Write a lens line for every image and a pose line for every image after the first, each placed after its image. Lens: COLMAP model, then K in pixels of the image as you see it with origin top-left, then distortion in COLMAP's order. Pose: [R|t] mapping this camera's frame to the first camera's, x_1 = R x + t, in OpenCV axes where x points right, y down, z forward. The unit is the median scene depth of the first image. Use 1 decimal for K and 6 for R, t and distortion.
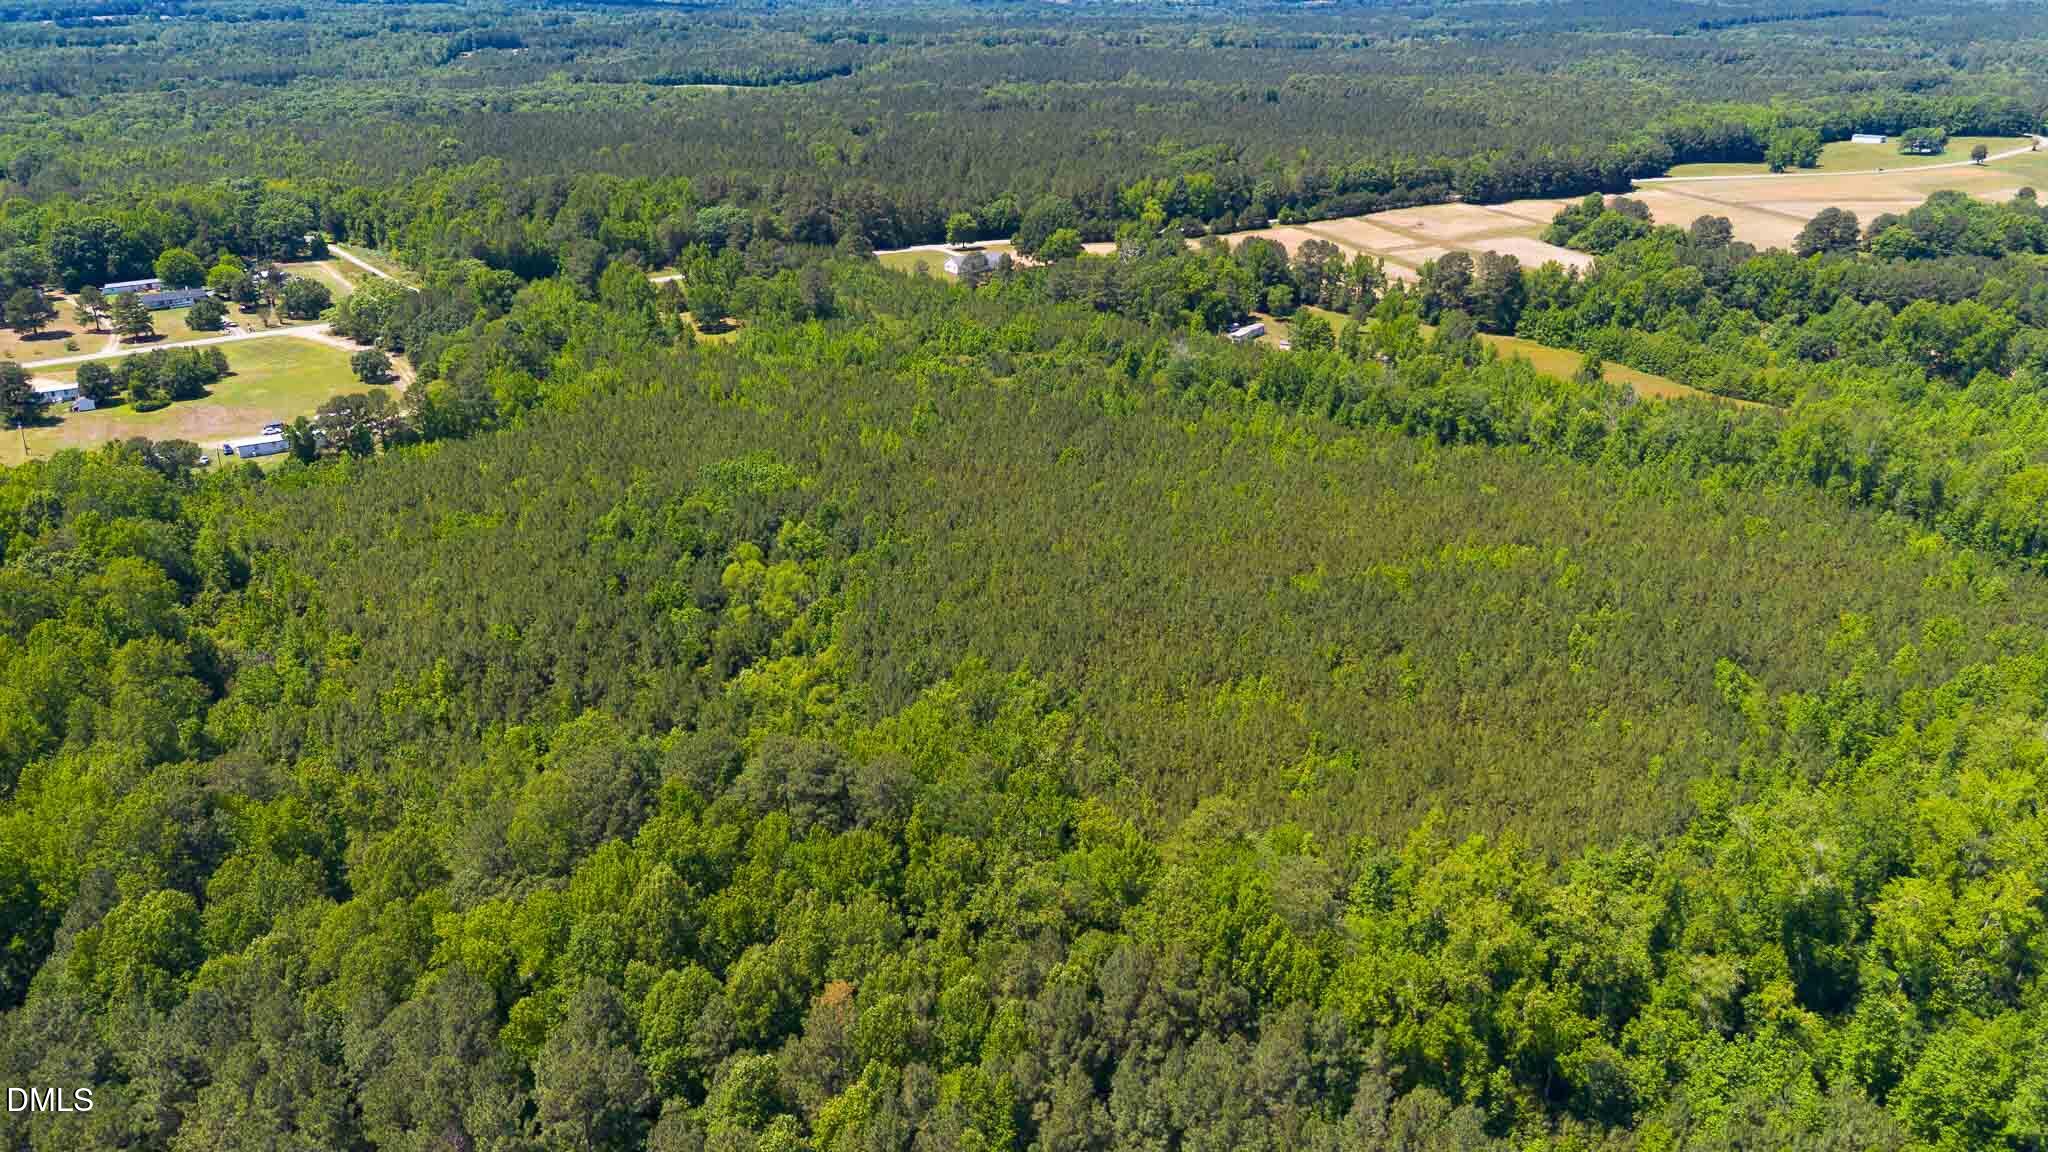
lens RADIAL K [[1445.4, 0, 1018.6], [0, 1445.4, 582.8], [0, 0, 1]] dist [0.057849, -0.054390]
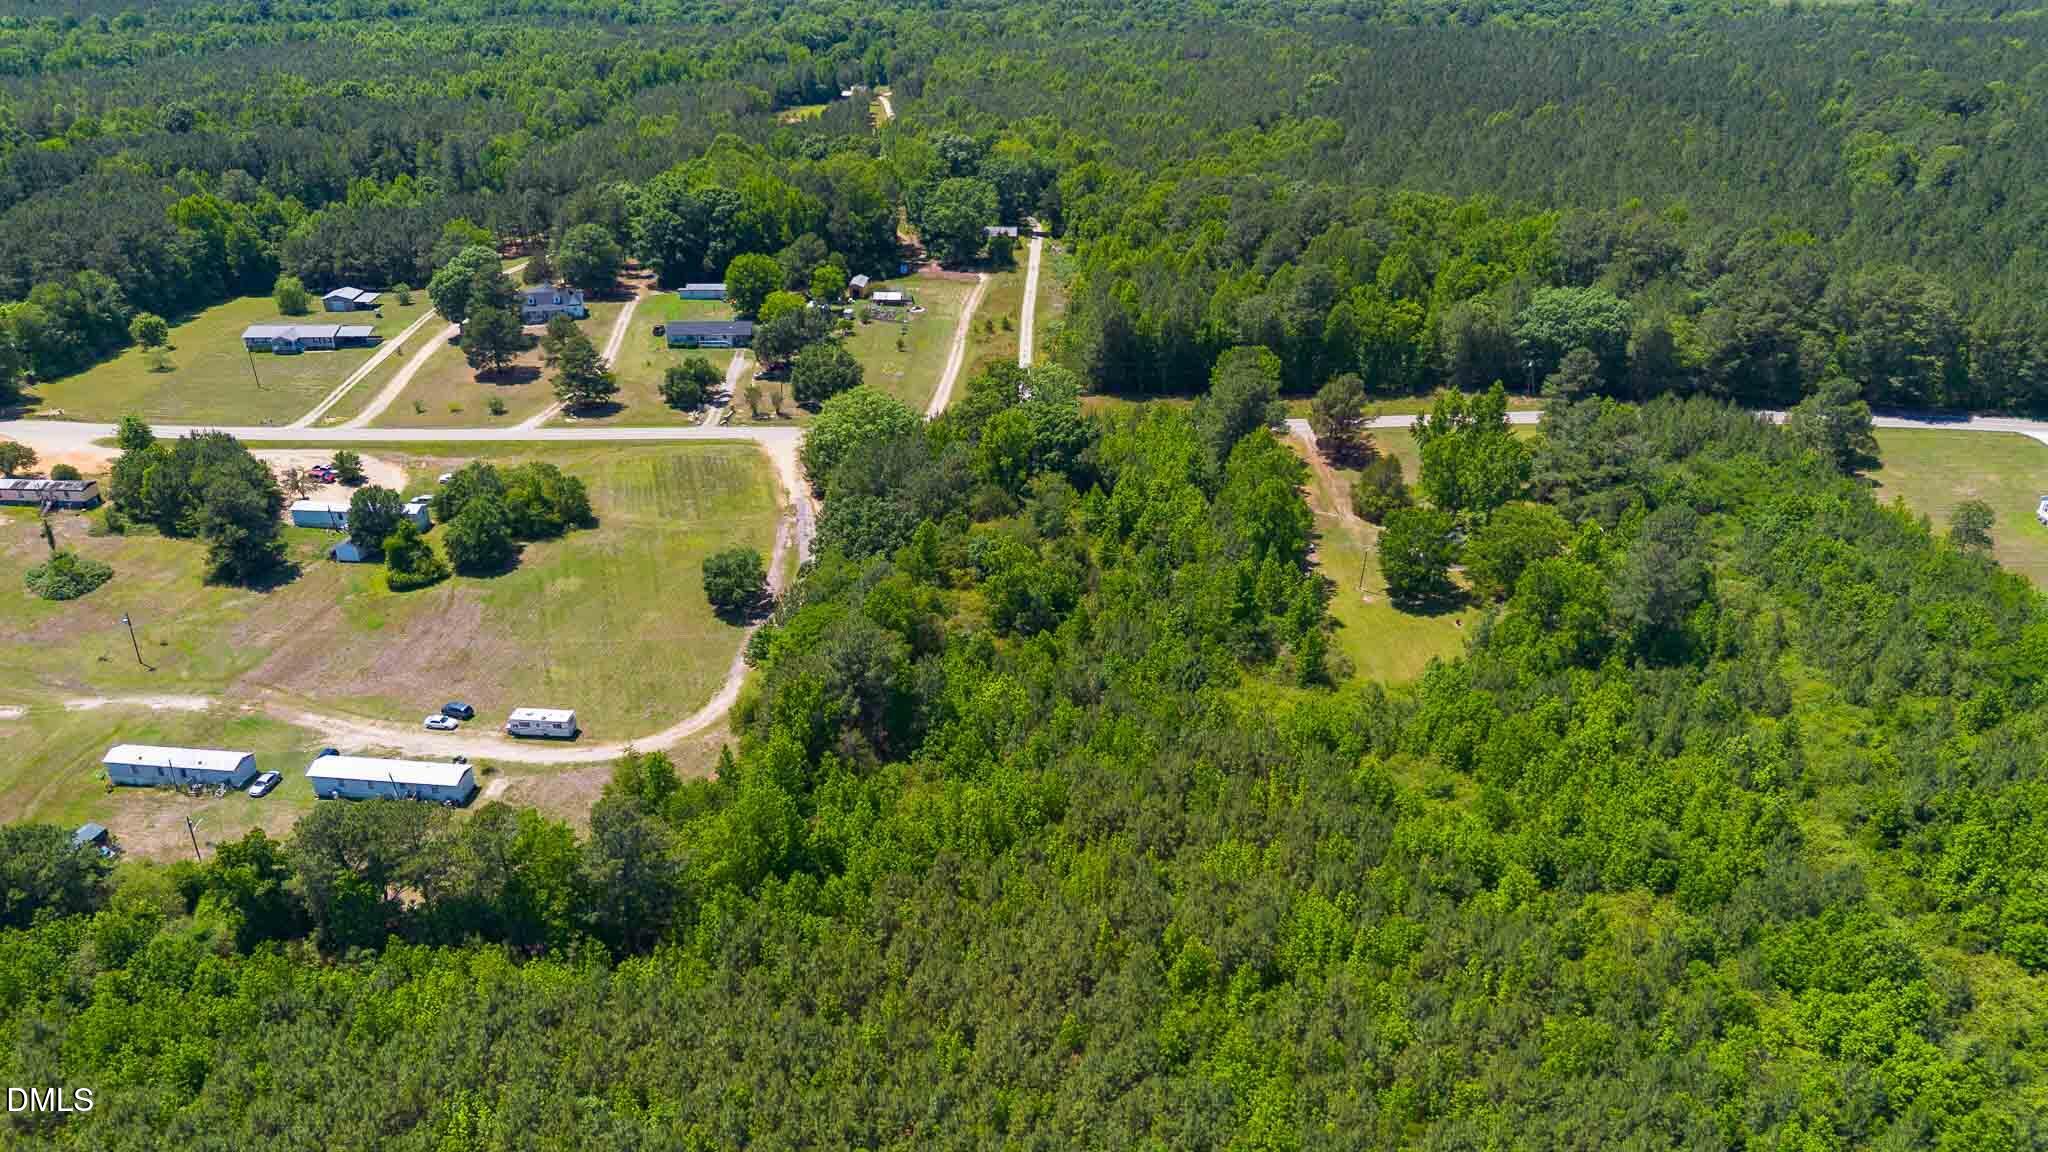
lens RADIAL K [[1445.4, 0, 1039.0], [0, 1445.4, 576.2], [0, 0, 1]] dist [0.057849, -0.054390]
pose [[0.790900, 0.275486, -0.546429, -0.053075], [-0.237356, 0.961133, 0.141014, -0.237609], [0.564038, 0.018170, 0.825549, 0.575847]]
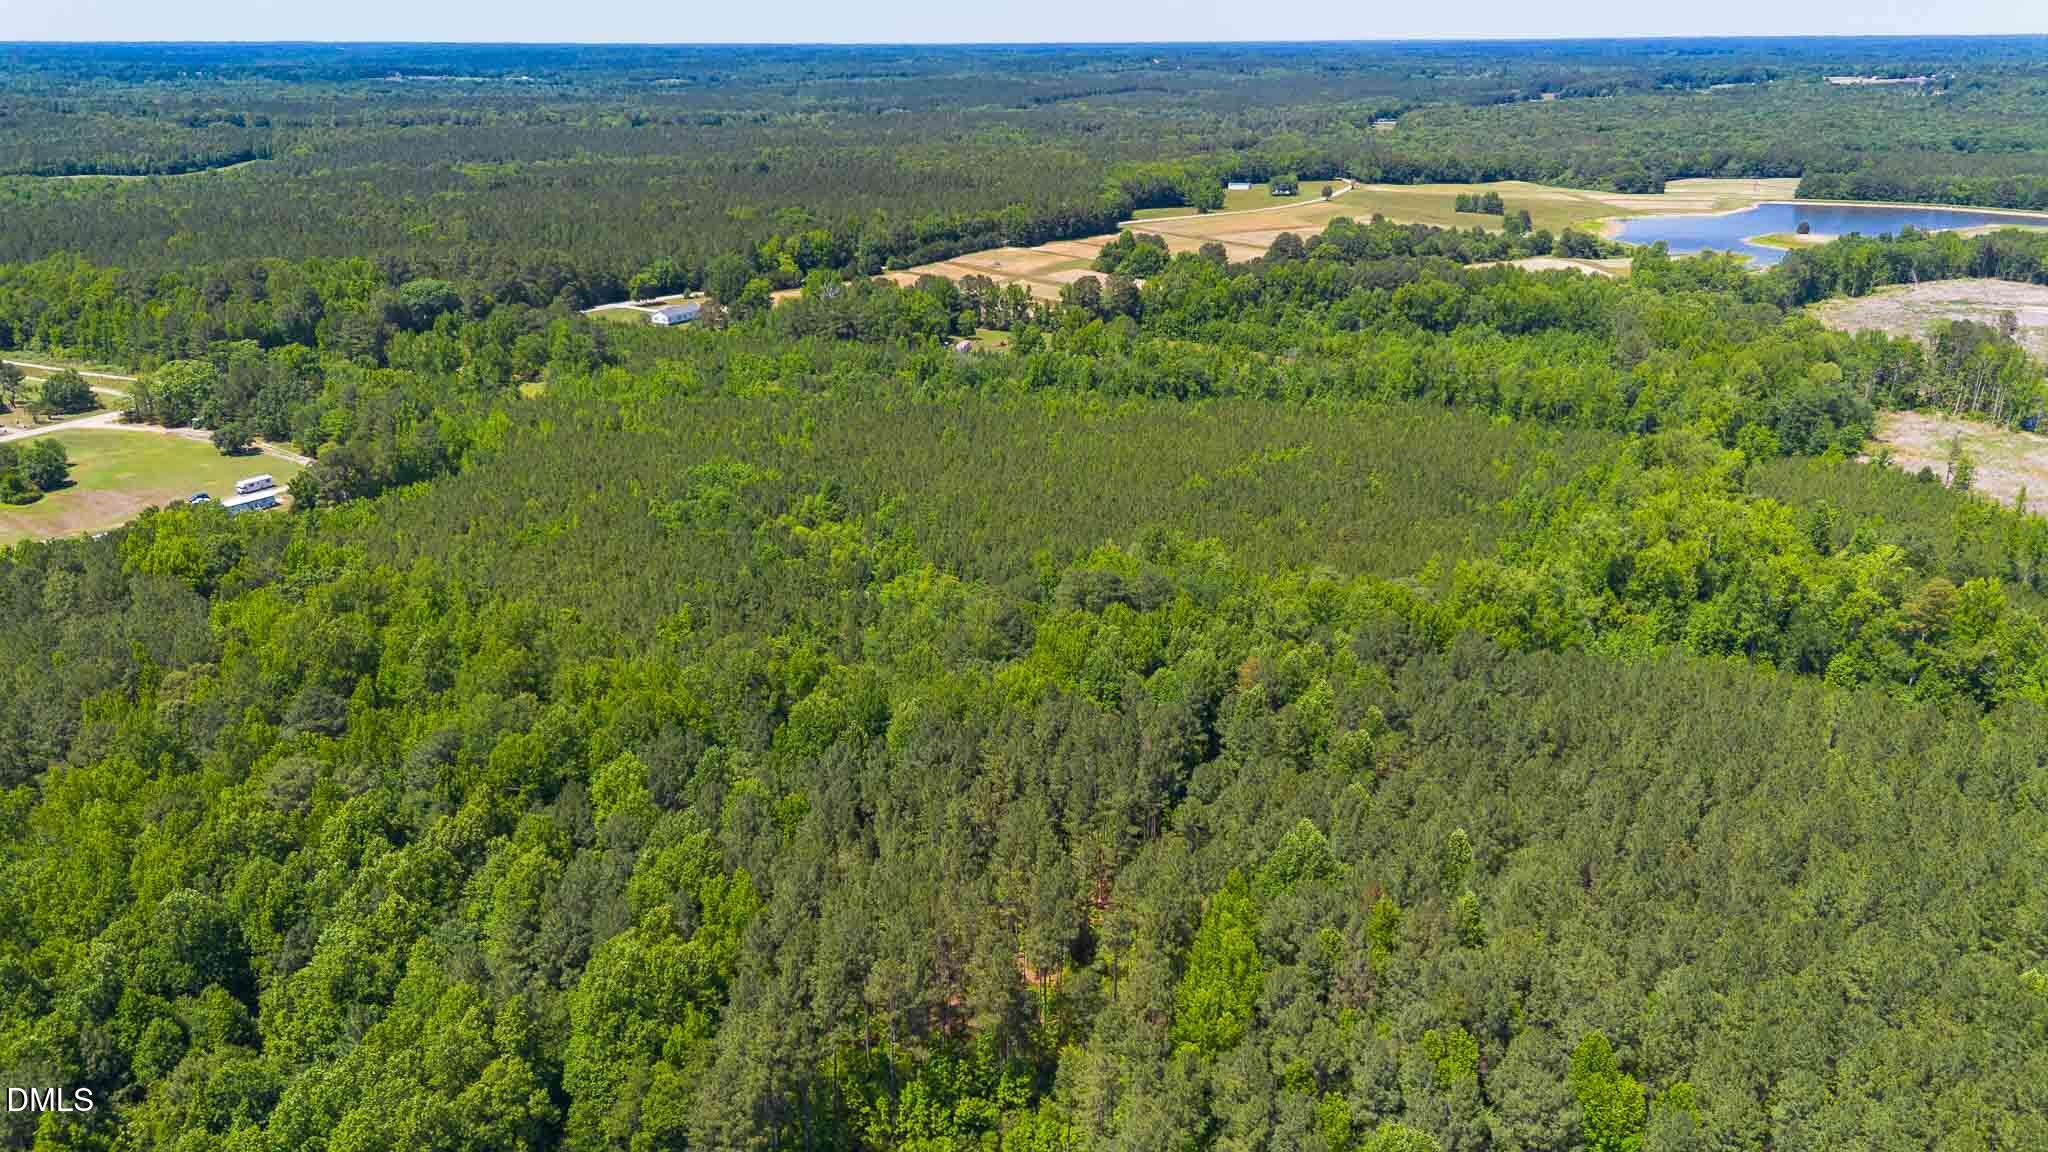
lens RADIAL K [[1445.4, 0, 1020.2], [0, 1445.4, 590.3], [0, 0, 1]] dist [0.057849, -0.054390]
pose [[0.904844, -0.149950, 0.398462, -0.343186], [0.166436, 0.986028, -0.006885, 0.053315], [-0.391862, 0.072548, 0.917159, -0.155363]]
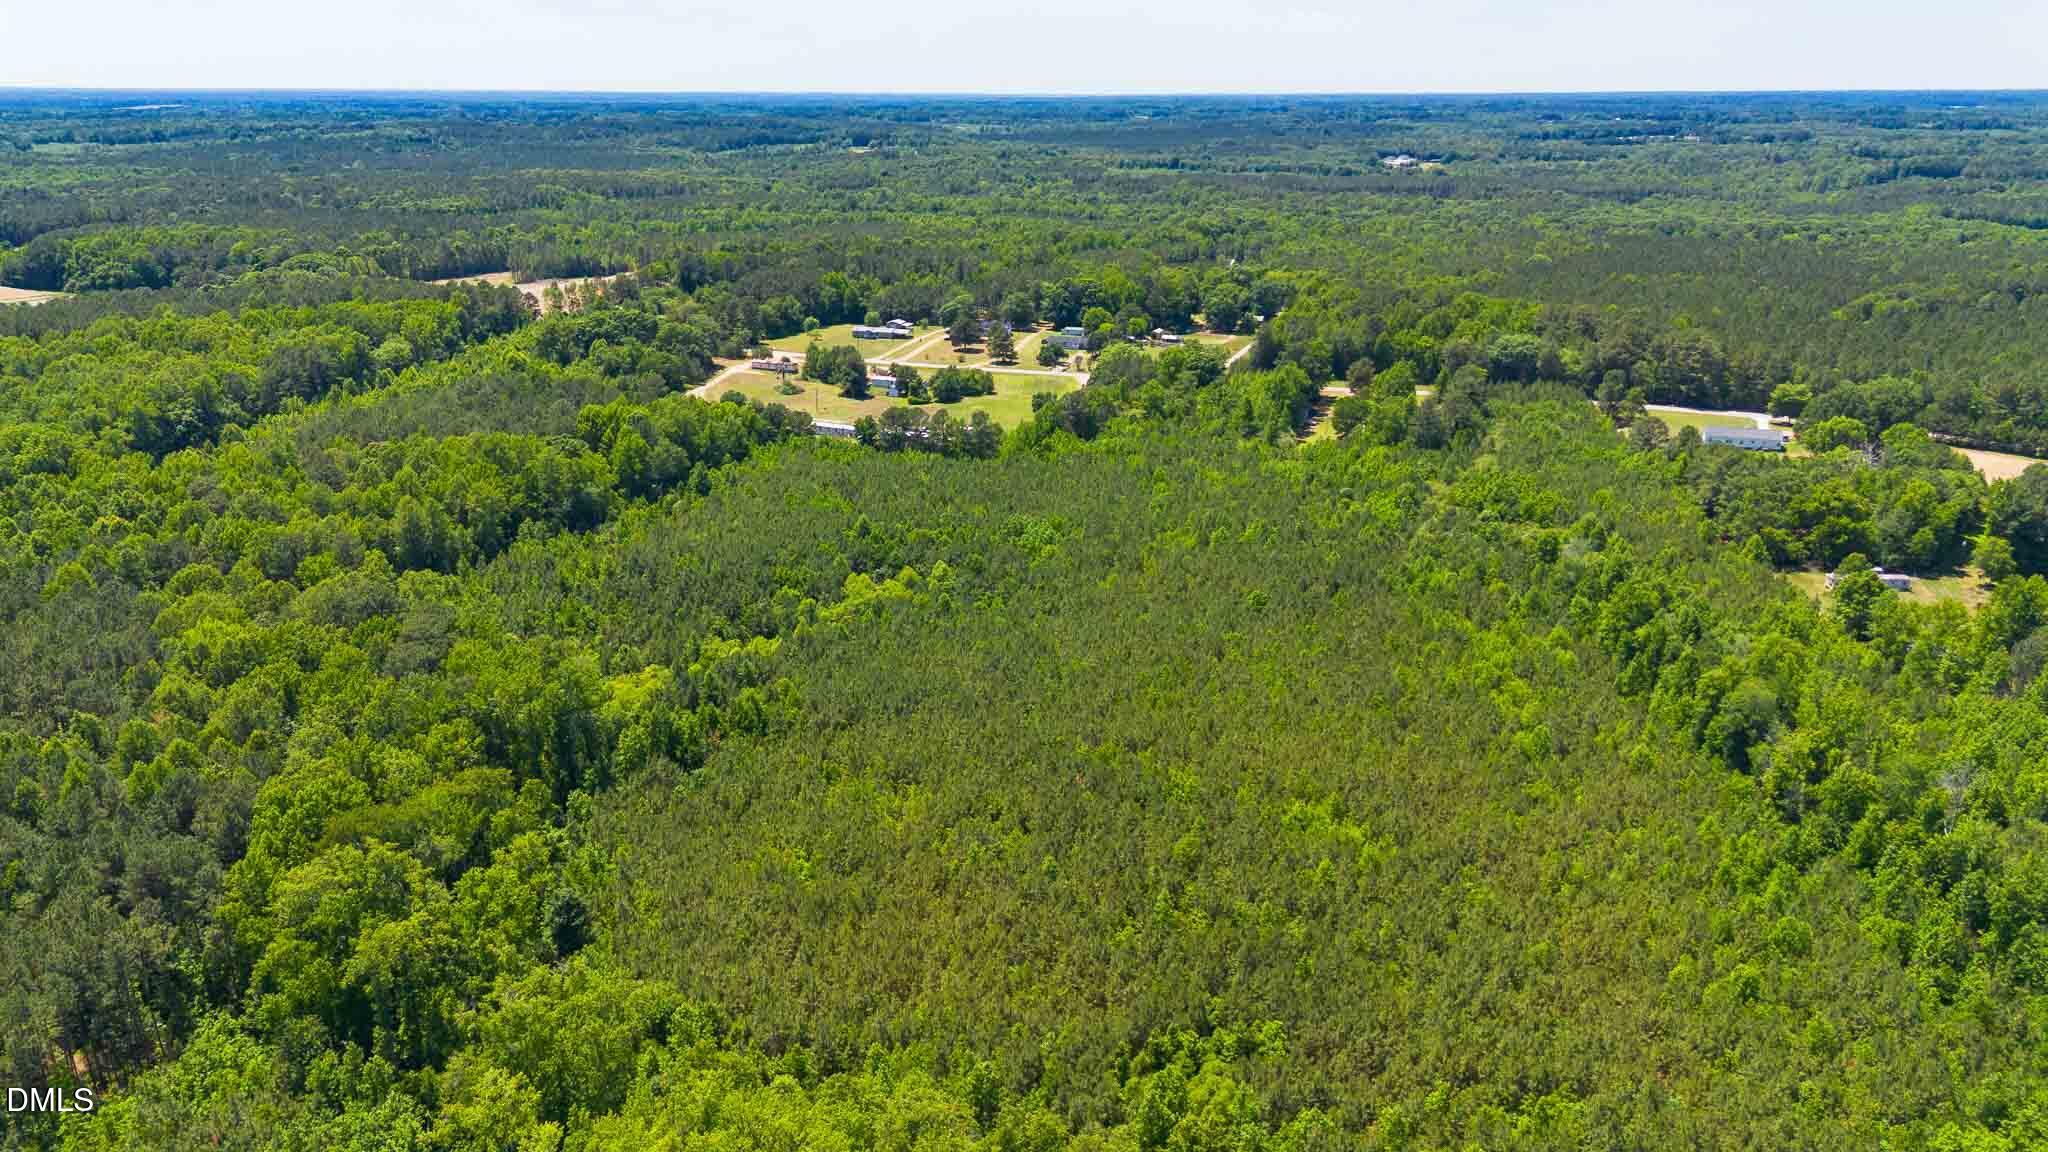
lens RADIAL K [[1445.4, 0, 1011.1], [0, 1445.4, 585.2], [0, 0, 1]] dist [0.057849, -0.054390]
pose [[0.547018, 0.274040, -0.790995, 0.543389], [-0.330154, 0.938933, 0.096973, -0.105646], [0.769266, 0.208104, 0.604089, 0.231499]]
